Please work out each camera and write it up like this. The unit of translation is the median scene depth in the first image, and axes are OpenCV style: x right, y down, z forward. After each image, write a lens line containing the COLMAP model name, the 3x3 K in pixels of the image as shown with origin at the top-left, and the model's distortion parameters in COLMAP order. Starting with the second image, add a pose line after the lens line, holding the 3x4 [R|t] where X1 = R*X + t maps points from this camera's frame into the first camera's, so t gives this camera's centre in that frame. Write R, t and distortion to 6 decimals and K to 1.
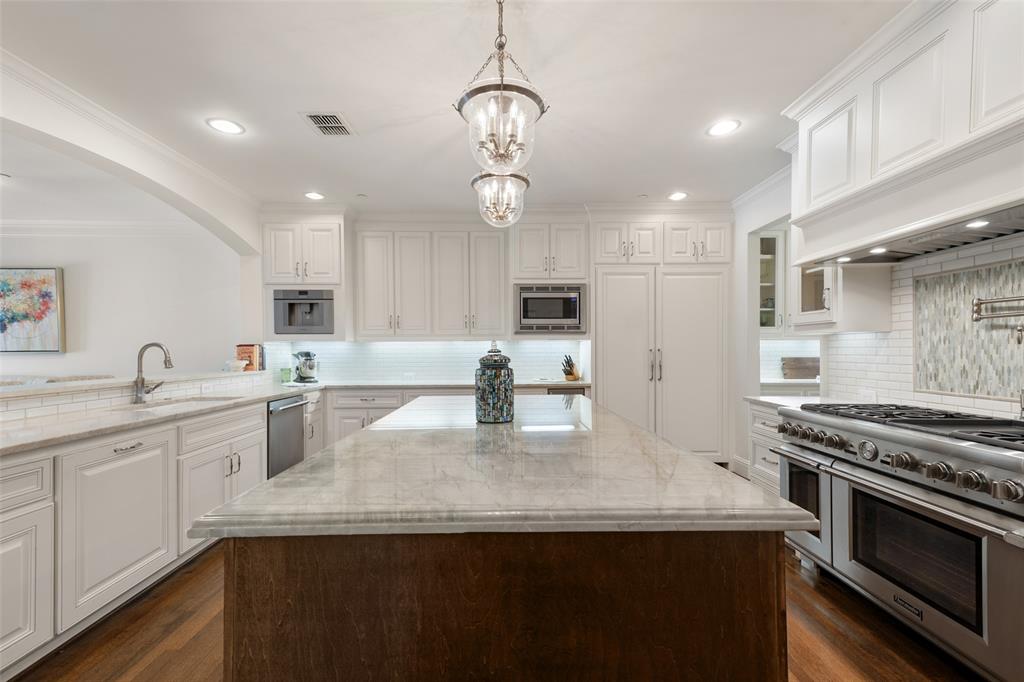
lens RADIAL K [[438.3, 0, 502.1], [0, 438.3, 354.0], [0, 0, 1]] dist [0.029228, 0.000208]
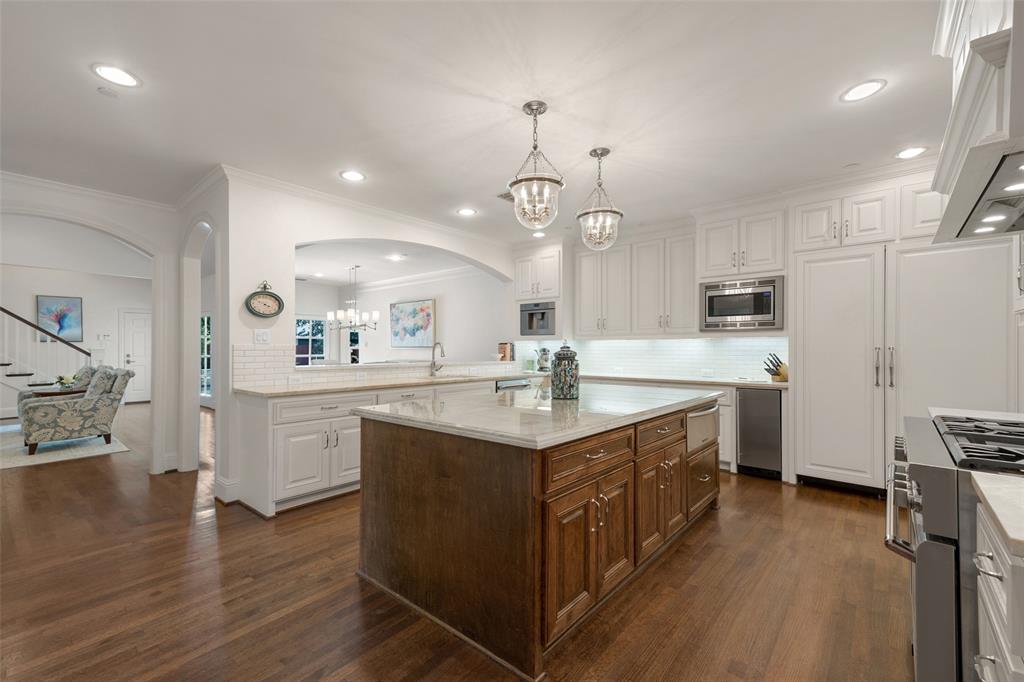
lens RADIAL K [[438.3, 0, 497.1], [0, 438.3, 346.6], [0, 0, 1]] dist [0.029228, 0.000208]
pose [[0.736492, 0.003584, -0.676437, 0.381876], [-0.011898, 0.999900, -0.007656, 0.001983], [0.676341, 0.013687, 0.736461, -0.080403]]
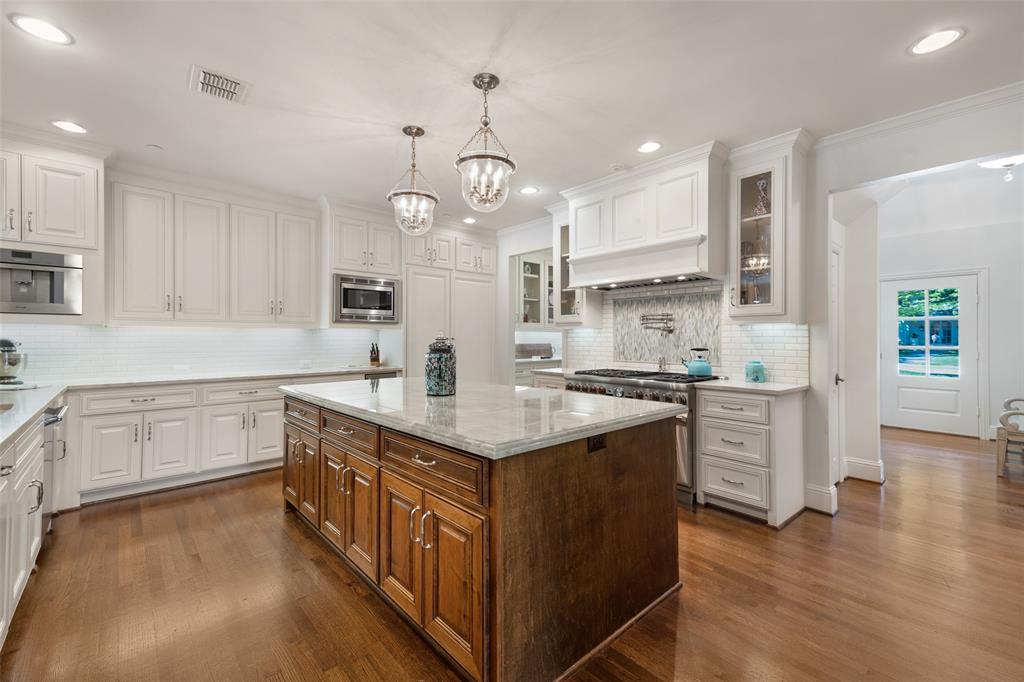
lens RADIAL K [[438.3, 0, 506.3], [0, 438.3, 335.5], [0, 0, 1]] dist [0.029228, 0.000208]
pose [[0.747546, 0.007569, 0.664167, -0.358869], [0.003467, 0.999877, -0.015298, 0.001860], [-0.664201, 0.013739, 0.747428, -0.034181]]
